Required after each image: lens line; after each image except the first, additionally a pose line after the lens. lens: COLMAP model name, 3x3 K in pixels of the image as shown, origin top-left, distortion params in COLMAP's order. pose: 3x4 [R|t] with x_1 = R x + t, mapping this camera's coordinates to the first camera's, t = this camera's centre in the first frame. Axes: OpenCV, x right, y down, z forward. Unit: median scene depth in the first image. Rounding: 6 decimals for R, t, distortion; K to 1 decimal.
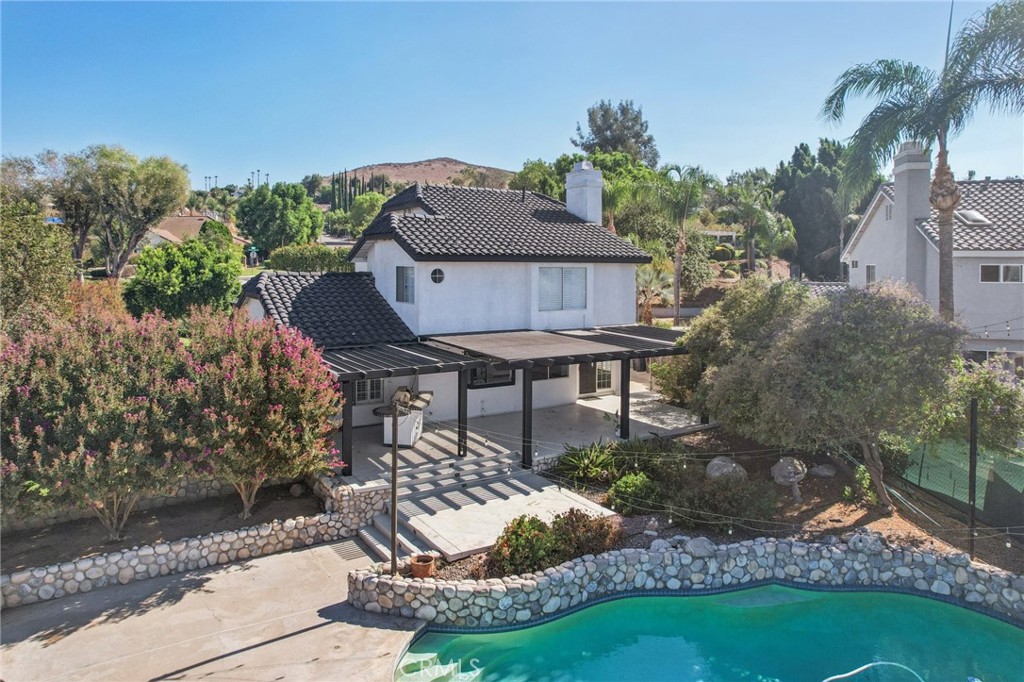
lens RADIAL K [[705.8, 0, 512.6], [0, 705.8, 255.6], [0, 0, 1]] dist [-0.019248, 0.002616]
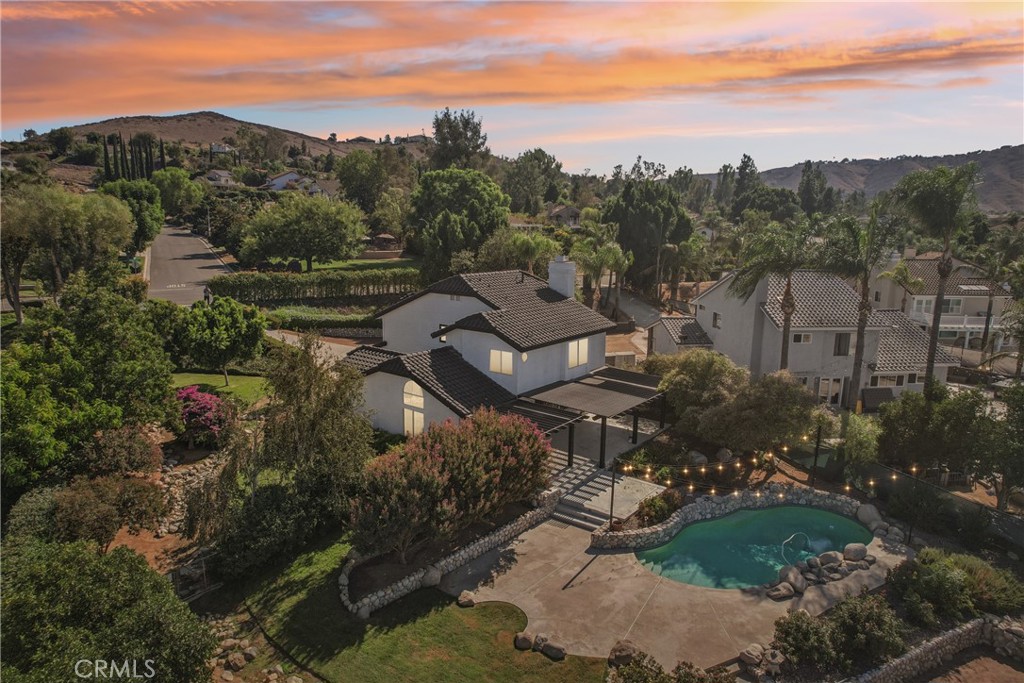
lens RADIAL K [[706.3, 0, 512.0], [0, 706.3, 341.5], [0, 0, 1]] dist [-0.052860, 0.002061]
pose [[0.934758, -0.058533, 0.350430, -1.065306], [-0.013405, 0.979823, 0.199419, -0.502284], [-0.355032, -0.191106, 0.915113, -0.705492]]
